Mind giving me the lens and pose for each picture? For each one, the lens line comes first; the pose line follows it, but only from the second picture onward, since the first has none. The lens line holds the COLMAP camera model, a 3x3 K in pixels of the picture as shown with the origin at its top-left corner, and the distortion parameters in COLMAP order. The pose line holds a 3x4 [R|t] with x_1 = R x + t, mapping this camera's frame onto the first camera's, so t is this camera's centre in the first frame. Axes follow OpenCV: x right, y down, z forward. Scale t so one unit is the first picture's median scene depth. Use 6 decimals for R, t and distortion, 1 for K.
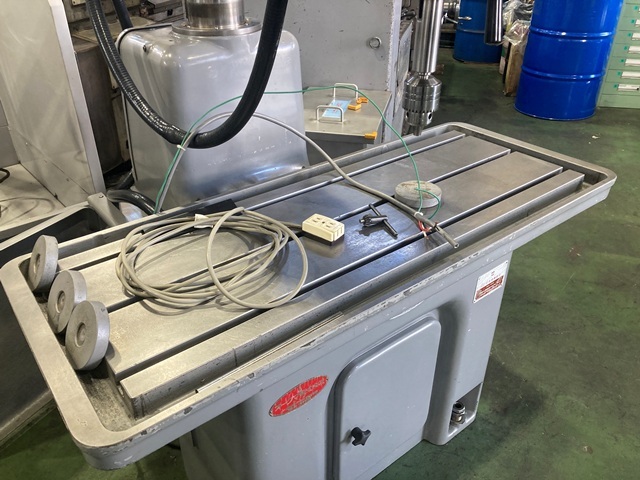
lens RADIAL K [[525.8, 0, 308.6], [0, 525.8, 227.2], [0, 0, 1]] dist [0.039111, -0.041370]
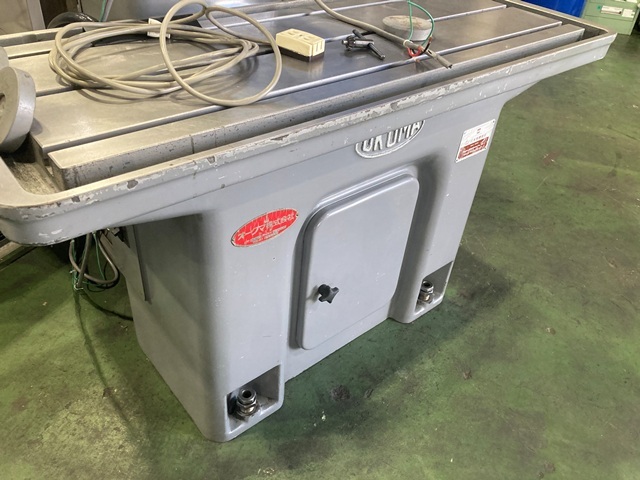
lens RADIAL K [[525.8, 0, 317.7], [0, 525.8, 236.6], [0, 0, 1]] dist [0.039111, -0.041370]
pose [[0.995462, 0.040598, 0.086067, -0.004575], [-0.050516, 0.991919, 0.116386, 0.183922], [-0.080647, -0.120205, 0.989468, 0.087246]]
